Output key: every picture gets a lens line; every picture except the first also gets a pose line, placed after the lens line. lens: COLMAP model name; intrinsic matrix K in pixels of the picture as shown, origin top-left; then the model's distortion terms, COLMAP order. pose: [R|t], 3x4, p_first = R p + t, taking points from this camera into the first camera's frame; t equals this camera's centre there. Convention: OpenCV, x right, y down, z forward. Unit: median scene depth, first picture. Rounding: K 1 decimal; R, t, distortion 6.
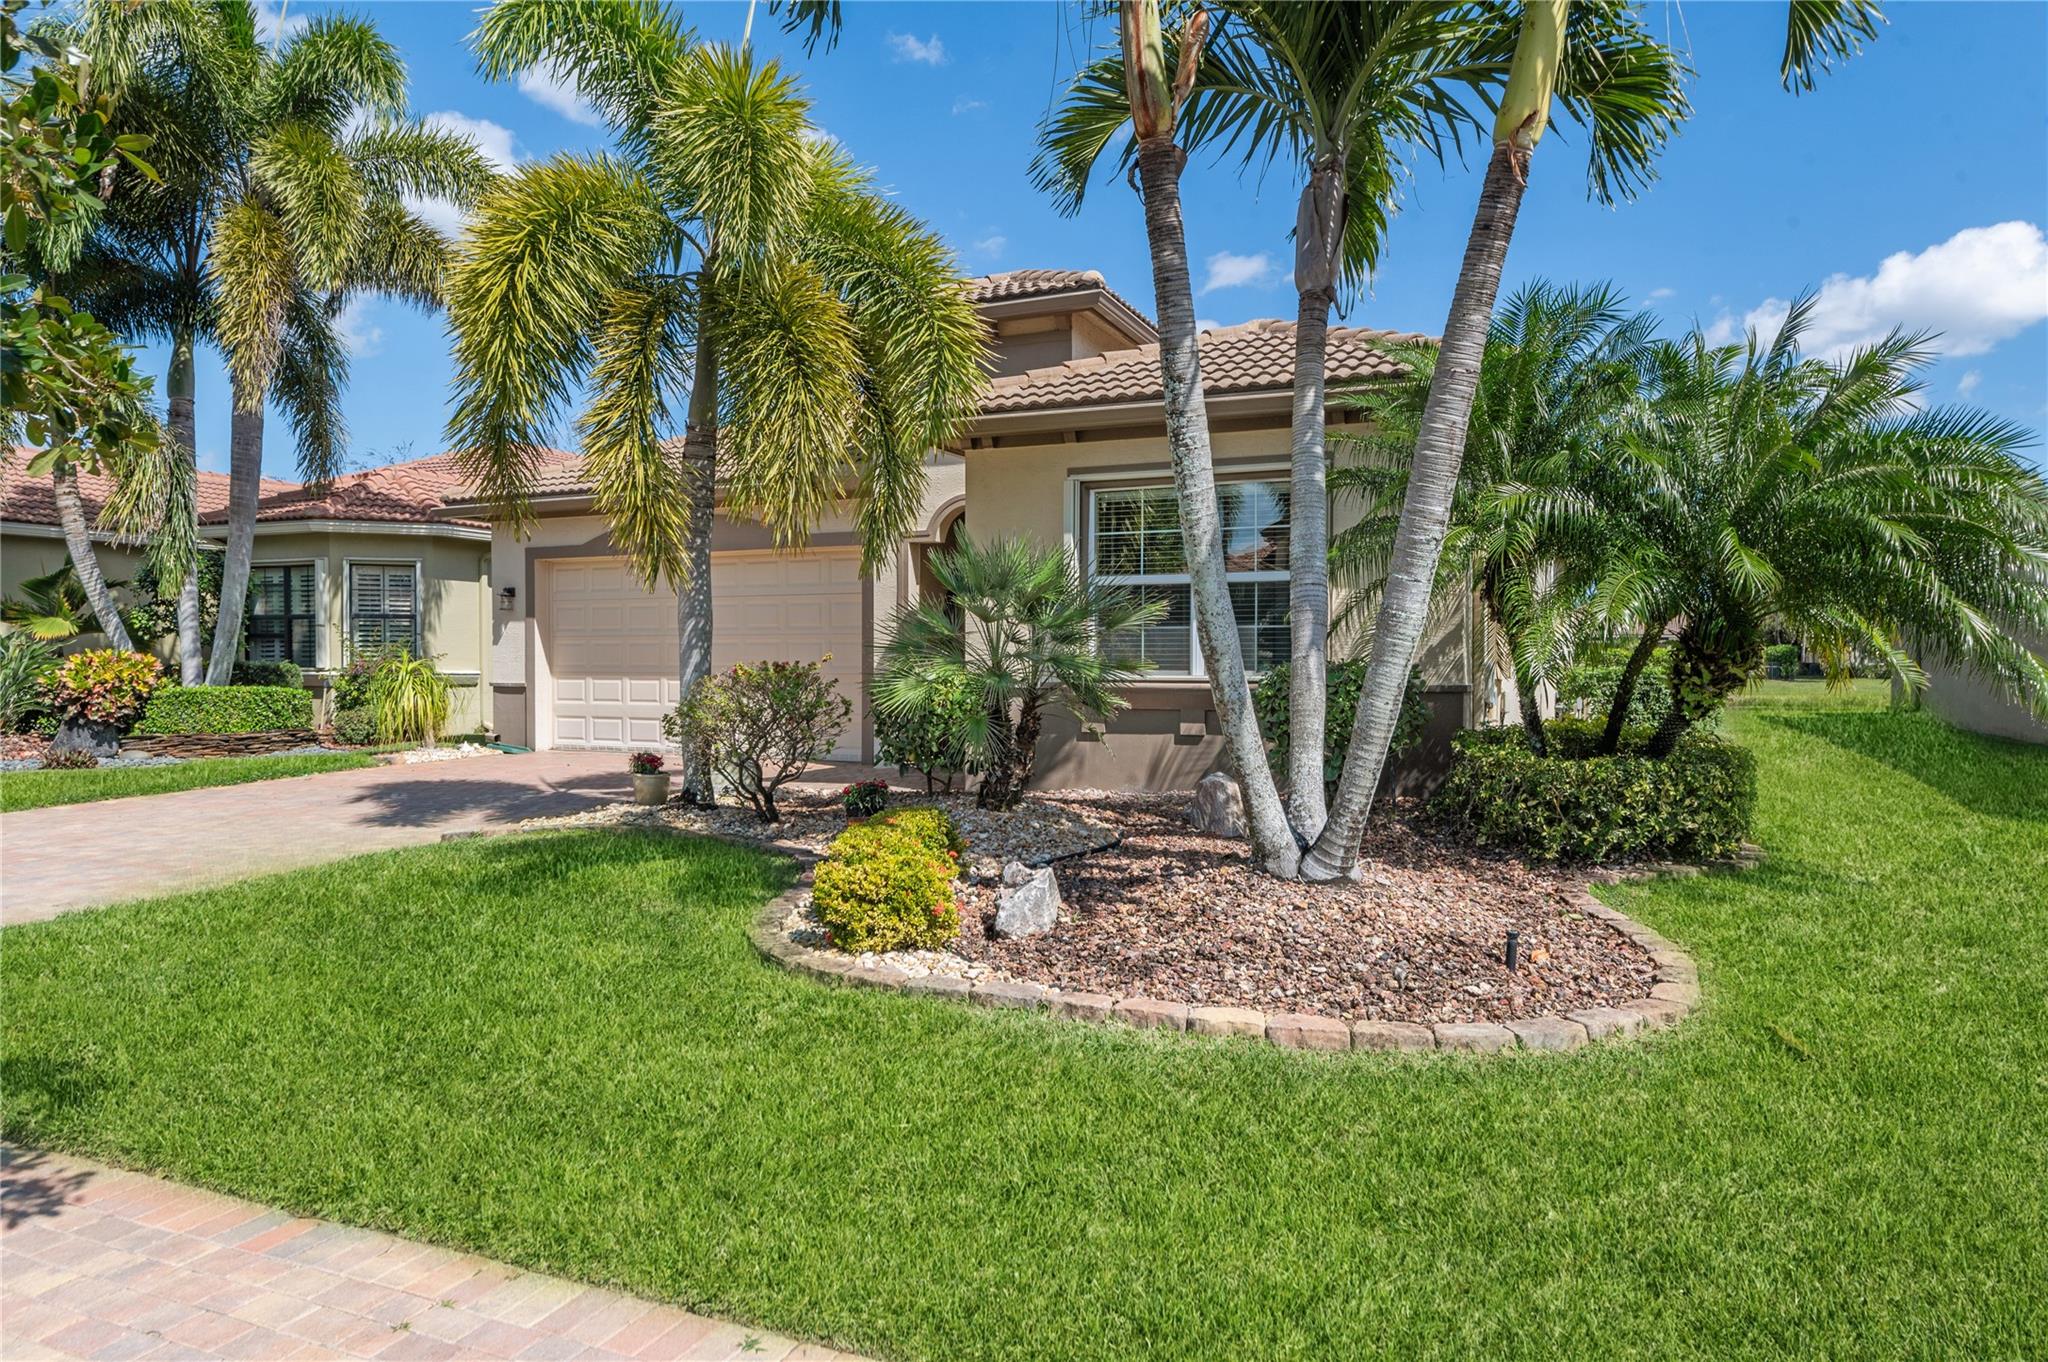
lens RADIAL K [[1375.7, 0, 1024.0], [0, 1375.7, 681.0], [0, 0, 1]] dist [0.008374, 0.003691]
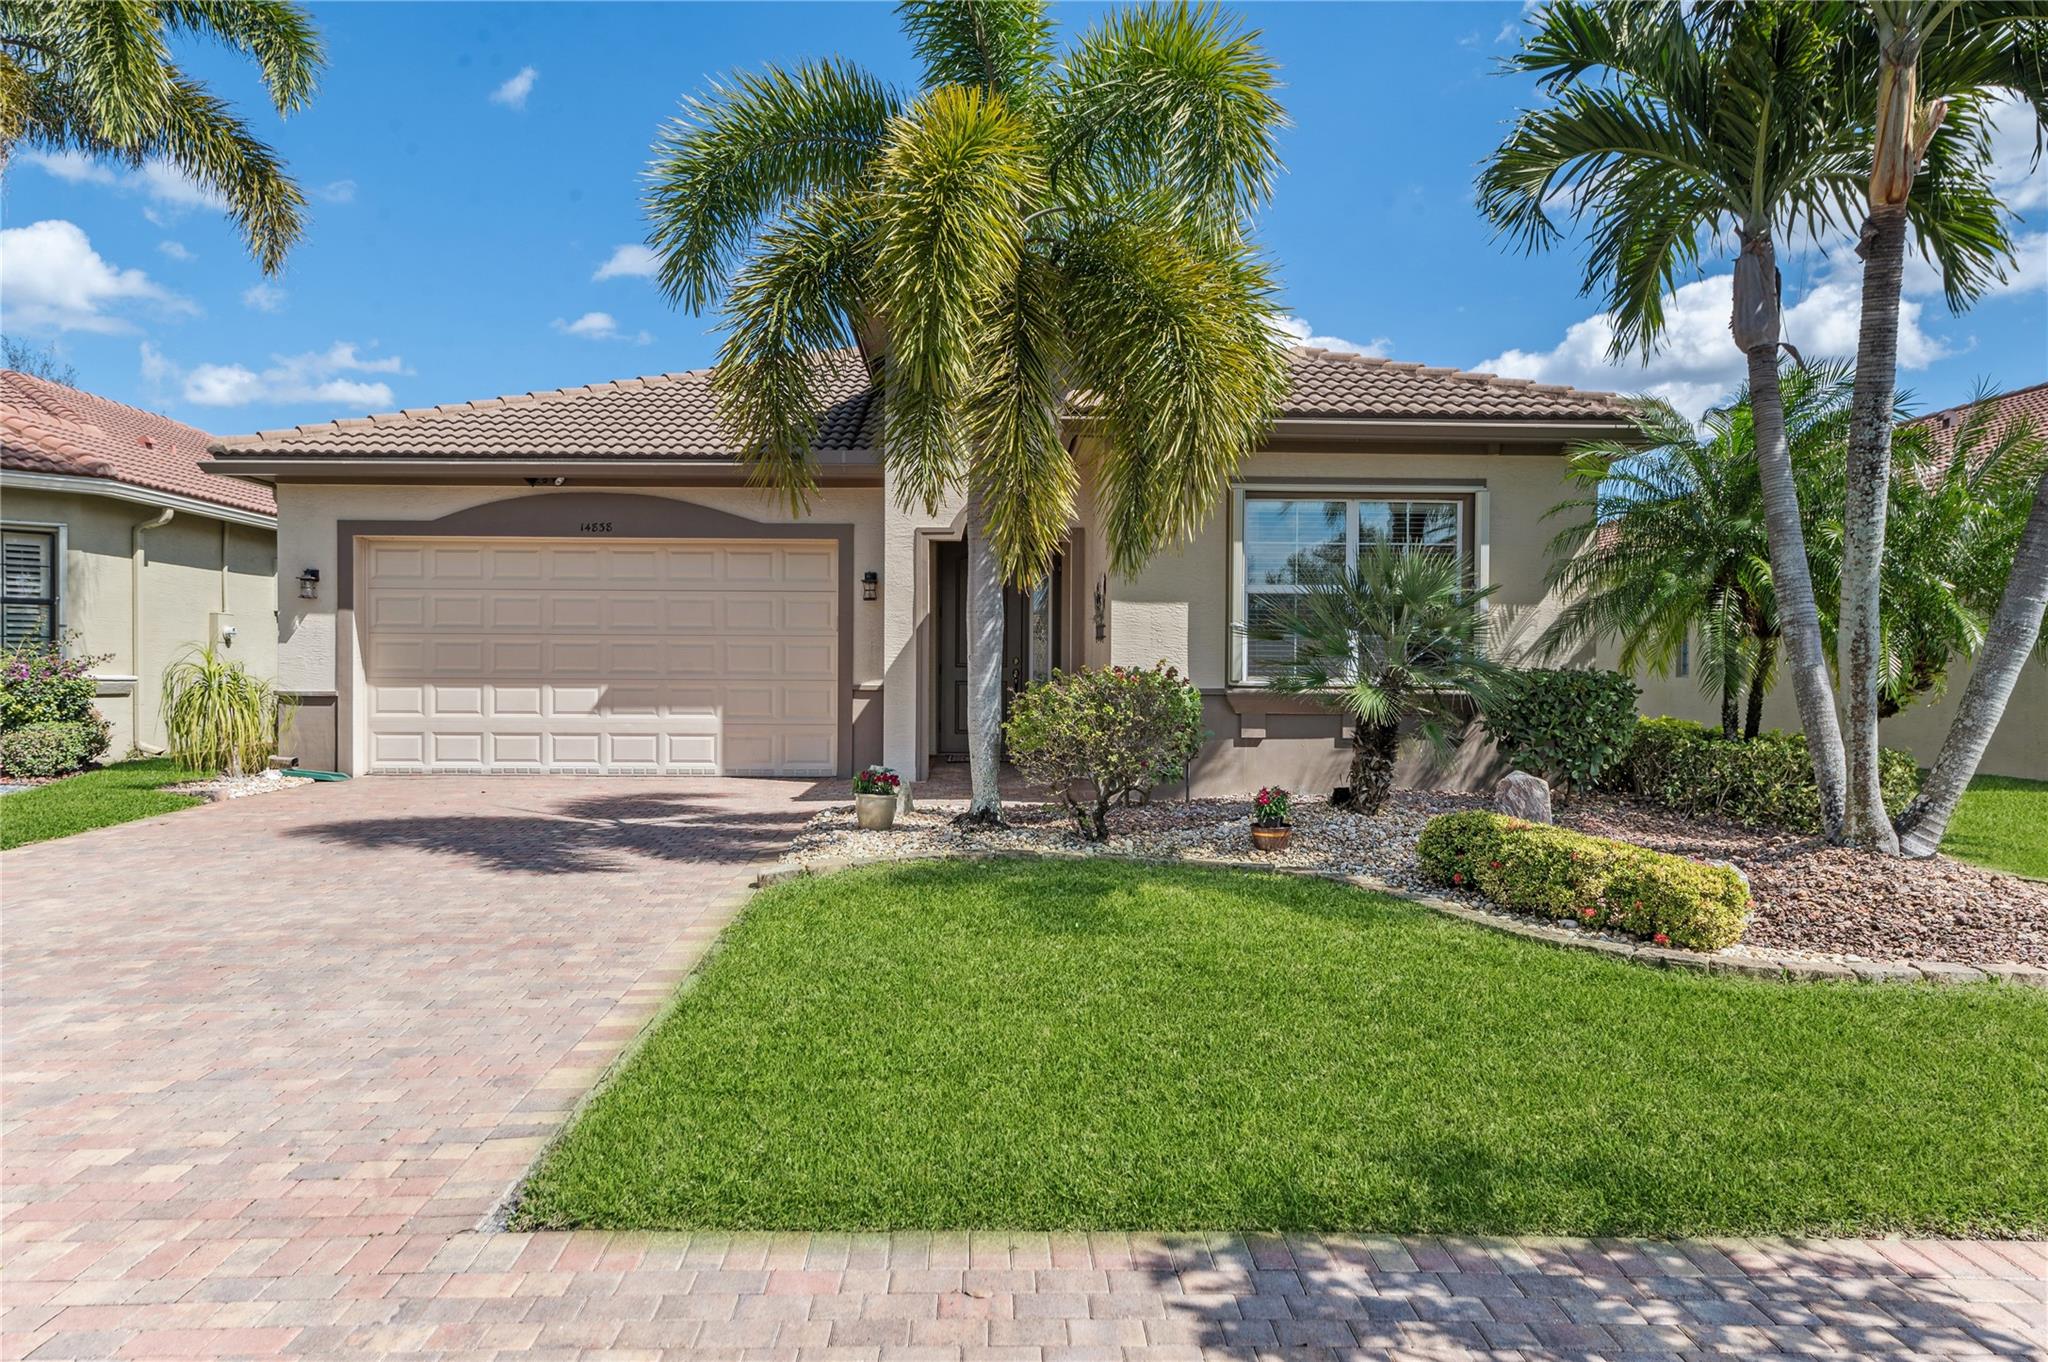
lens RADIAL K [[1375.7, 0, 1024.0], [0, 1375.7, 681.0], [0, 0, 1]] dist [0.008374, 0.003691]
pose [[0.874376, 0.000476, 0.485248, -0.402068], [0.000796, 0.999997, -0.002416, -0.002361], [-0.485248, 0.002499, 0.874373, 0.120683]]
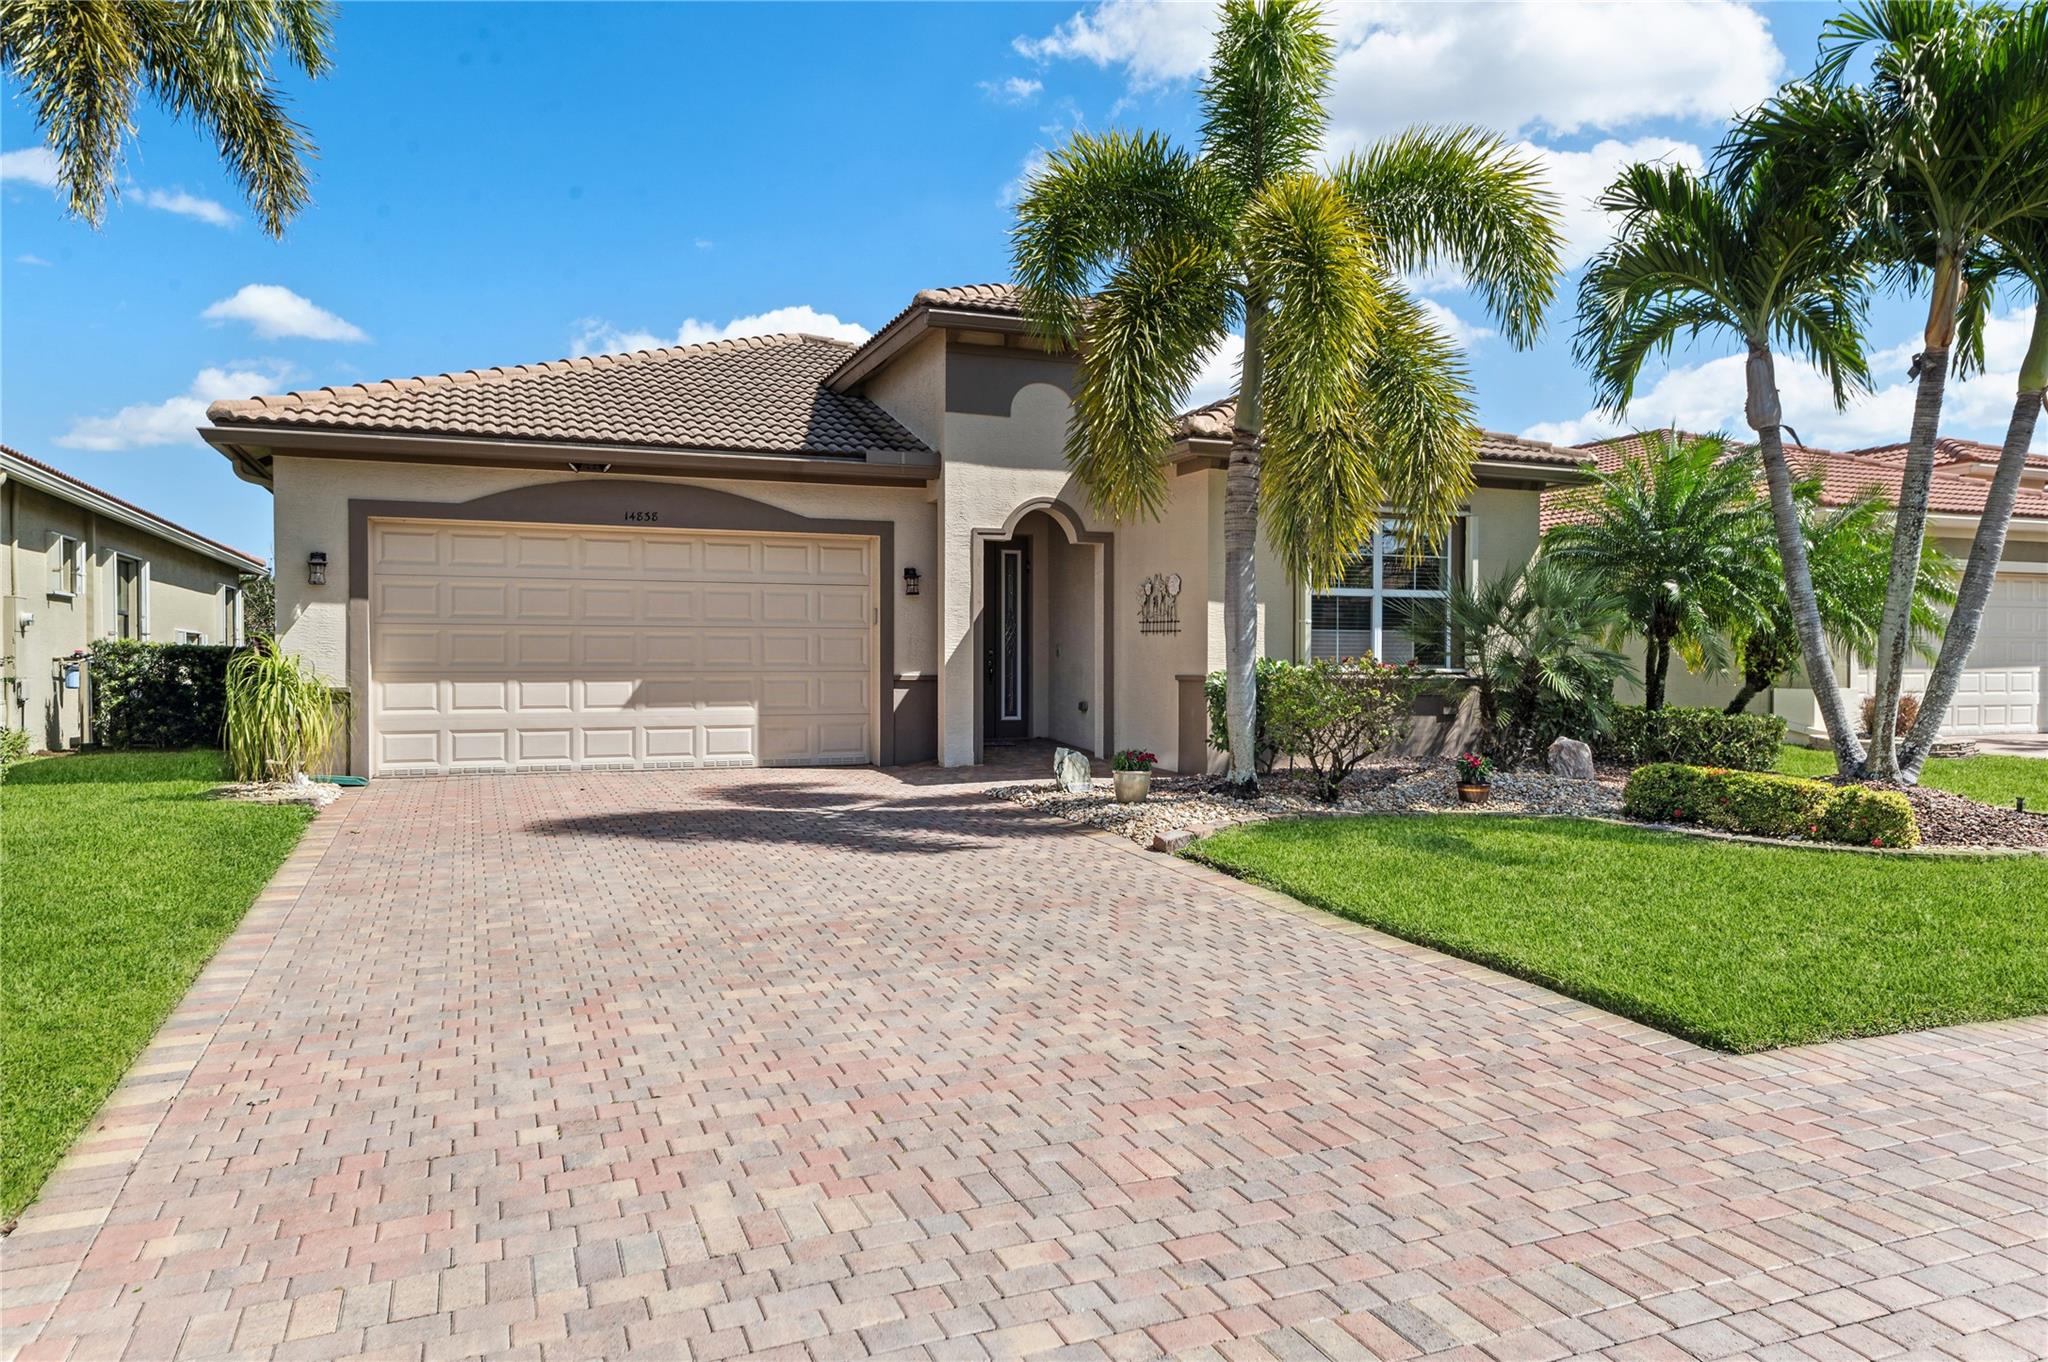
lens RADIAL K [[1375.7, 0, 1024.0], [0, 1375.7, 681.0], [0, 0, 1]] dist [0.008374, 0.003691]
pose [[0.629511, -0.012792, 0.776886, -0.700267], [0.009235, 0.999917, 0.008981, -0.005353], [-0.776937, 0.001520, 0.629577, 0.277907]]
